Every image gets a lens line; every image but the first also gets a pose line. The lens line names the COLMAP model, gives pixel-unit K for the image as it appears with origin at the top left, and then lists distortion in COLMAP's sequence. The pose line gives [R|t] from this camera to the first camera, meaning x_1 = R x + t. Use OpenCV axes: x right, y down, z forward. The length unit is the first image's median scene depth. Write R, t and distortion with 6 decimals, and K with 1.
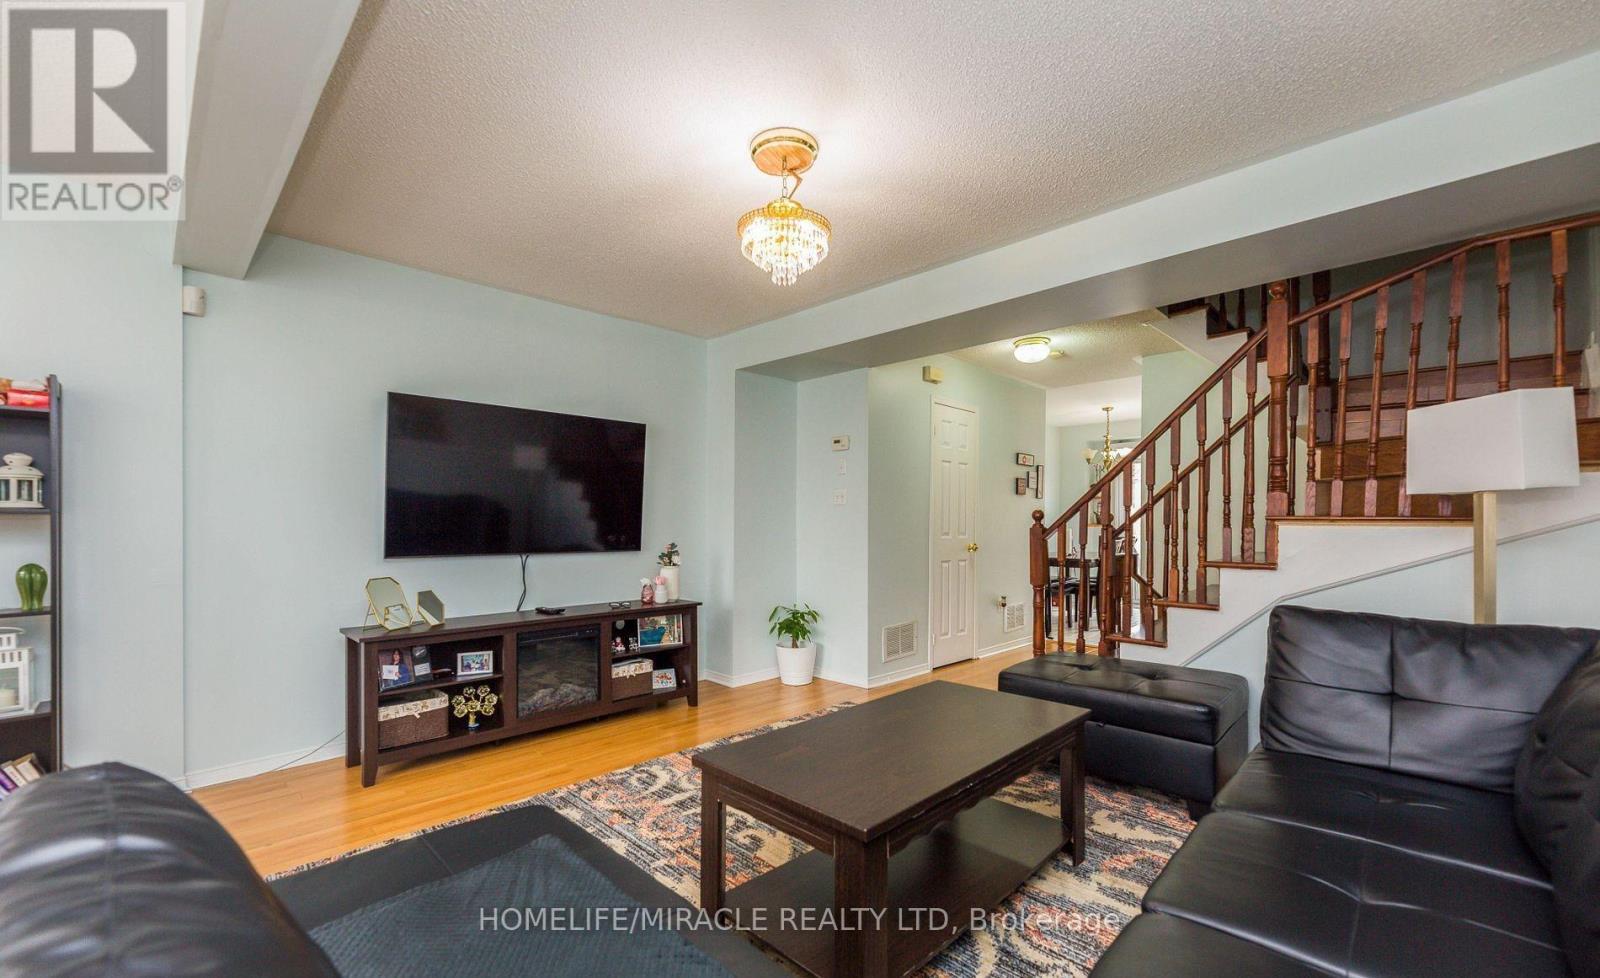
lens RADIAL K [[664.1, 0, 798.3], [0, 664.1, 521.4], [0, 0, 1]] dist [-0.000766, -0.000068]
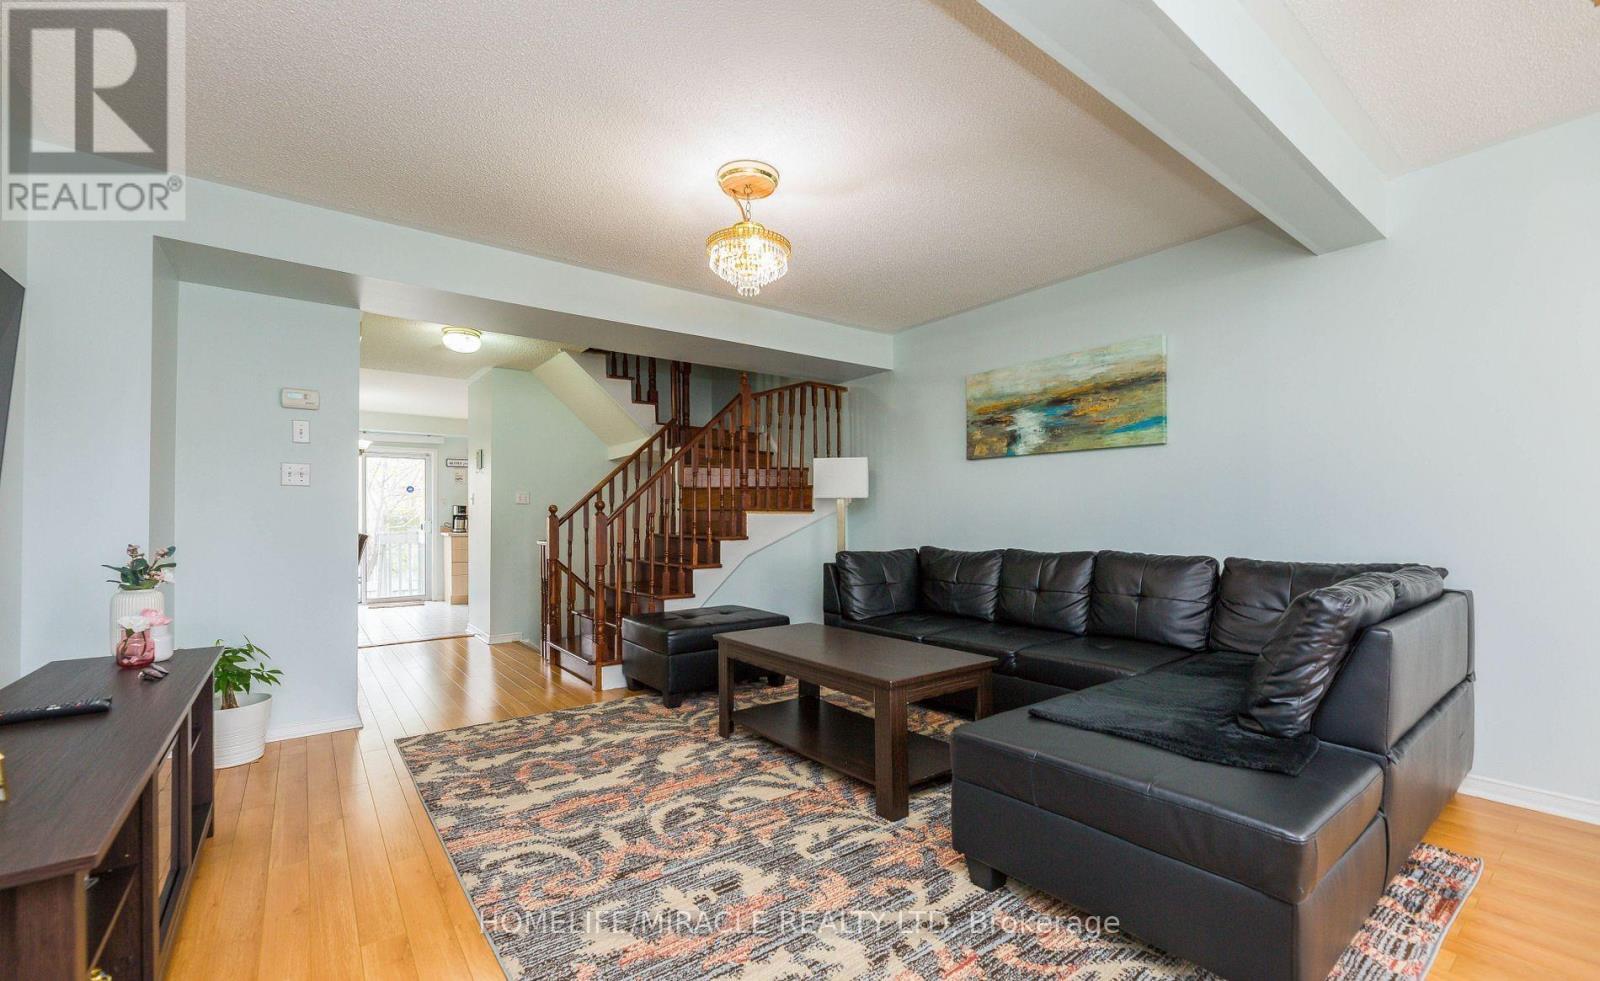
lens RADIAL K [[636.2, 0, 797.1], [0, 636.2, 527.4], [0, 0, 1]] dist [-0.013101, 0.004488]
pose [[0.135962, -0.008328, 0.990679, -0.883772], [0.000805, 0.999965, 0.008296, 0.022763], [-0.990714, -0.000330, 0.135964, 0.633007]]
